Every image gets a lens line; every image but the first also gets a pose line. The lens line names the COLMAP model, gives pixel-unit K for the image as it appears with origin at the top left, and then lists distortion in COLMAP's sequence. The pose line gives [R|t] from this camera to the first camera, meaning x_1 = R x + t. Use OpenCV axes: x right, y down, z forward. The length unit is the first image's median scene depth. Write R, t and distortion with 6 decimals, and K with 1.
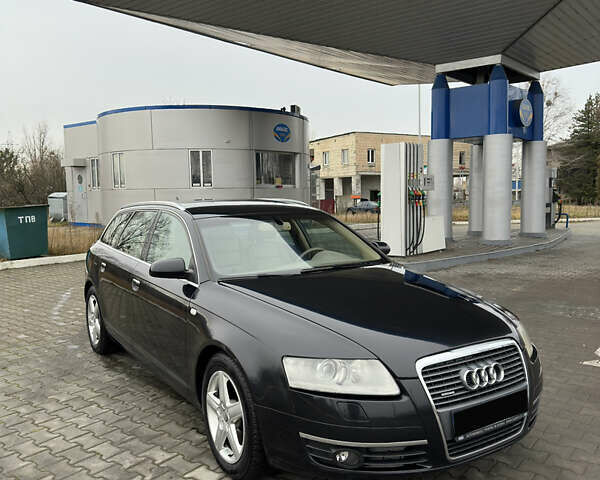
lens RADIAL K [[569.7, 0, 295.0], [0, 569.7, 237.4], [0, 0, 1]] dist [0.017189, 0.000000]
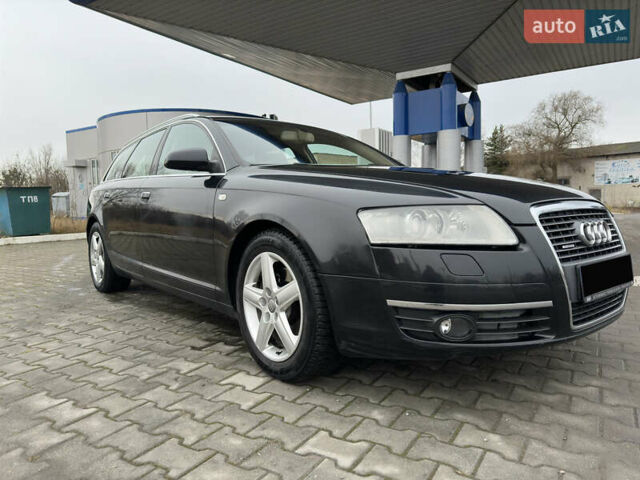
lens RADIAL K [[457.4, 0, 321.1], [0, 457.4, 239.9], [0, 0, 1]] dist [-0.001704, 0.002409]
pose [[0.992479, -0.010641, 0.121955, -0.078598], [0.011651, 0.999903, -0.007577, 0.135971], [-0.121863, 0.008941, 0.992507, 0.208395]]
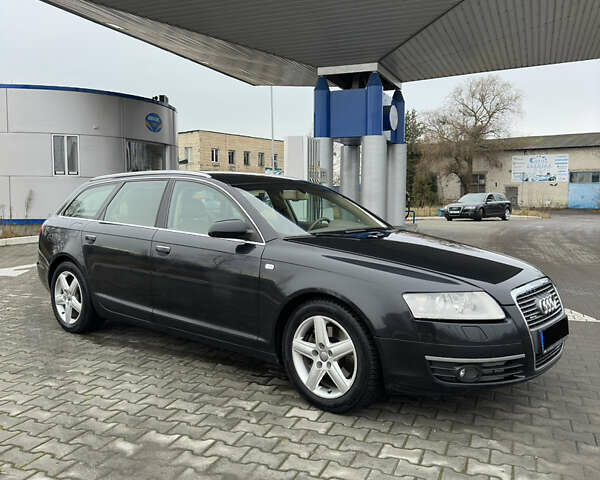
lens RADIAL K [[569.7, 0, 300.9], [0, 569.7, 241.3], [0, 0, 1]] dist [0.017189, 0.000000]
pose [[0.951430, -0.001404, 0.307863, -0.301426], [0.000575, 0.999996, 0.002782, 0.054412], [-0.307866, -0.002470, 0.951426, -0.009458]]
